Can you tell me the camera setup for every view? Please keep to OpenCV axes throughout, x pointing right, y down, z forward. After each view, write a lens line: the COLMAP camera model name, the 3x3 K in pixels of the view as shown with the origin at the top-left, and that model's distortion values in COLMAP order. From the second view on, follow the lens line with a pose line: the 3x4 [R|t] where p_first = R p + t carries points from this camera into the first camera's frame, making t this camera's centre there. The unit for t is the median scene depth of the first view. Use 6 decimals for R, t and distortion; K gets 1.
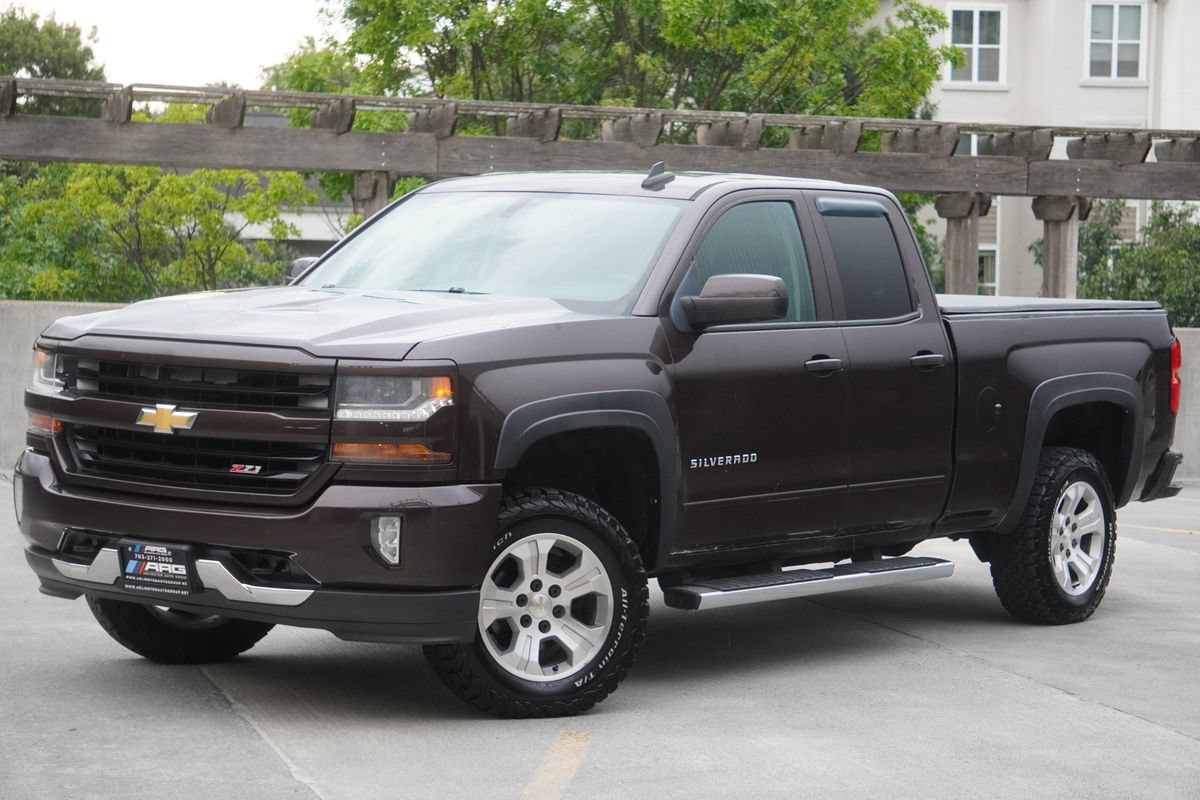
lens RADIAL K [[2700.2, 0, 600.0], [0, 2700.2, 400.0], [0, 0, 1]] dist [0.091135, 0.214638]
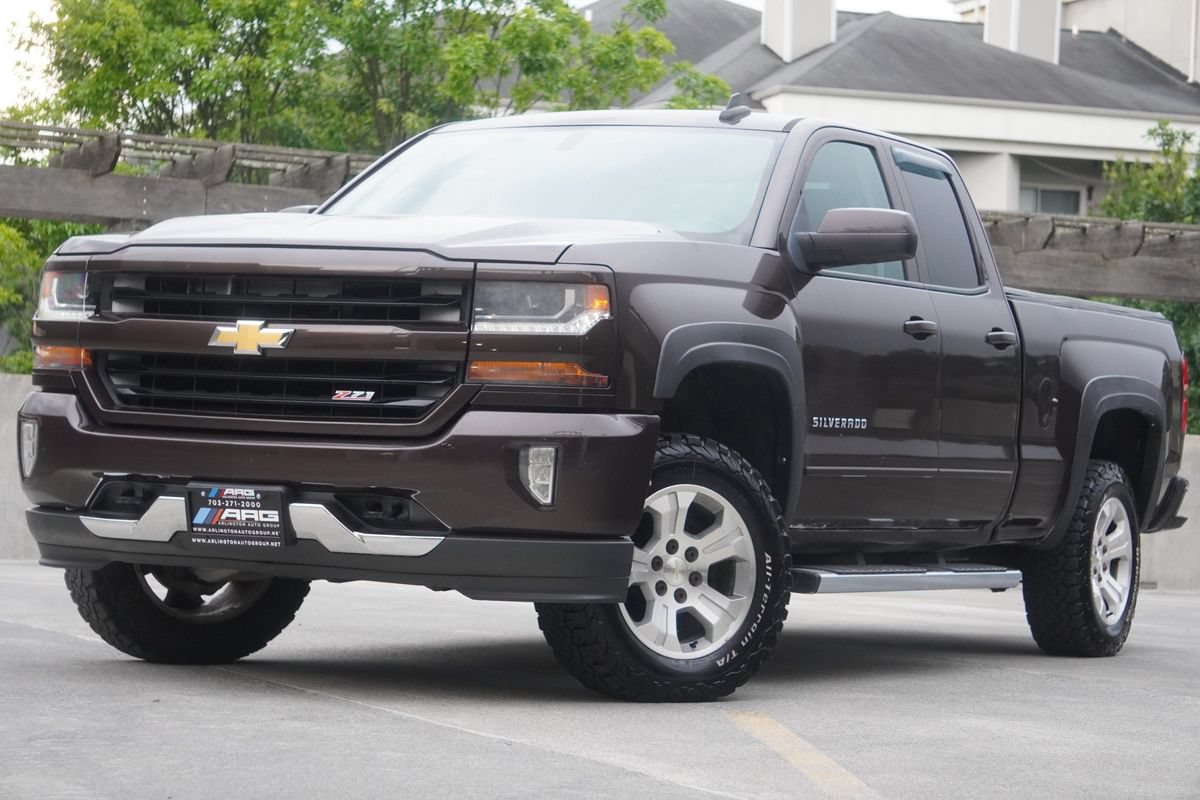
lens RADIAL K [[2879.4, 0, 600.0], [0, 2879.4, 400.0], [0, 0, 1]] dist [0.169948, 1.130323]
pose [[0.988779, 0.015798, 0.148547, -0.181668], [-0.006826, 0.998132, -0.060716, 0.077776], [-0.149228, 0.059021, 0.987040, 0.104604]]
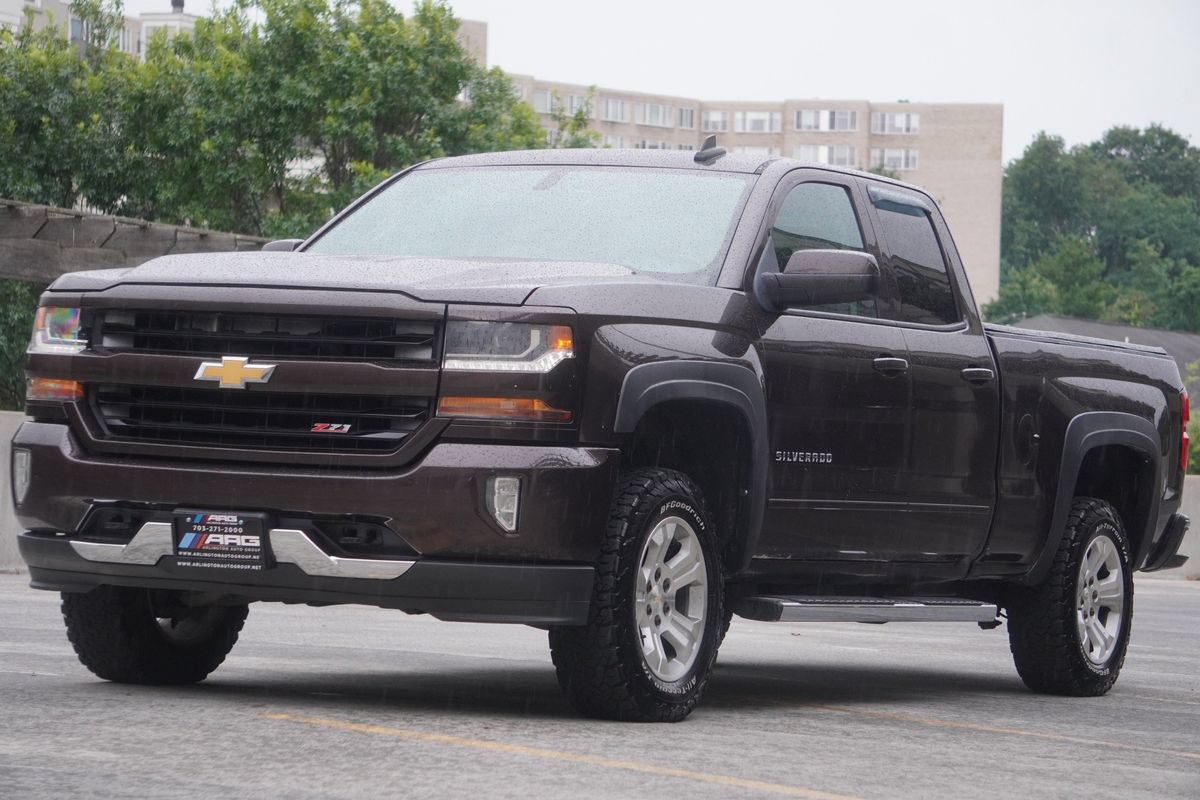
lens RADIAL K [[3302.8, 0, 600.0], [0, 3302.8, 400.0], [0, 0, 1]] dist [0.394387, 0.843937]
pose [[0.990439, 0.024566, 0.135748, -0.185031], [-0.015323, 0.997518, -0.068720, 0.086739], [-0.137099, 0.065983, 0.988357, -0.085761]]
